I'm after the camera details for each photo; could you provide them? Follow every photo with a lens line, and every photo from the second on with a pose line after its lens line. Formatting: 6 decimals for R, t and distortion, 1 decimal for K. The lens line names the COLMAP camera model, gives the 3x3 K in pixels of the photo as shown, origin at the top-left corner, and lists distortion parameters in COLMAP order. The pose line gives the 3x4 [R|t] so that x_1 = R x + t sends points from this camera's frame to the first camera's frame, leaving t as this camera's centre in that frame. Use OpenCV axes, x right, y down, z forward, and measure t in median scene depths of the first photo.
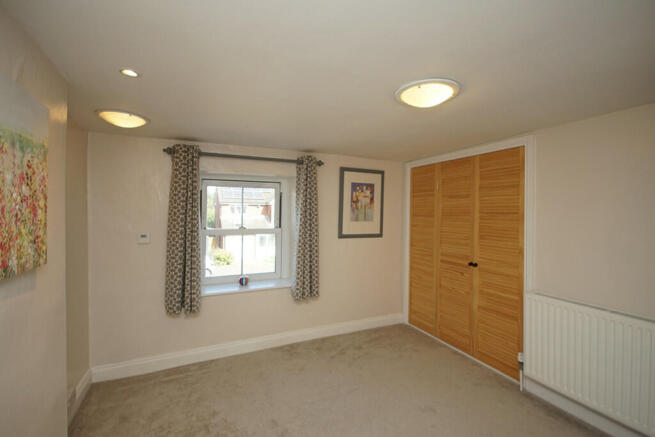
lens RADIAL K [[291.5, 0, 327.5], [0, 291.5, 218.5], [0, 0, 1]] dist [0.000467, 0.000074]
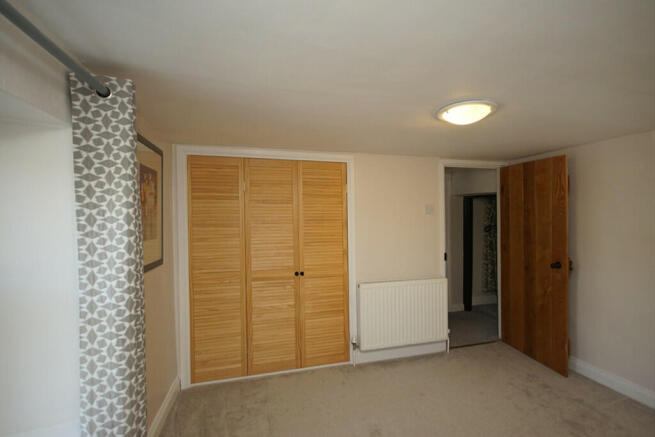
lens RADIAL K [[298.0, 0, 329.3], [0, 298.0, 226.9], [0, 0, 1]] dist [-0.000445, -0.000027]
pose [[0.155429, -0.042723, 0.986923, -0.398894], [0.028889, 0.998834, 0.038689, -0.028437], [-0.987425, 0.022498, 0.156482, 0.660140]]
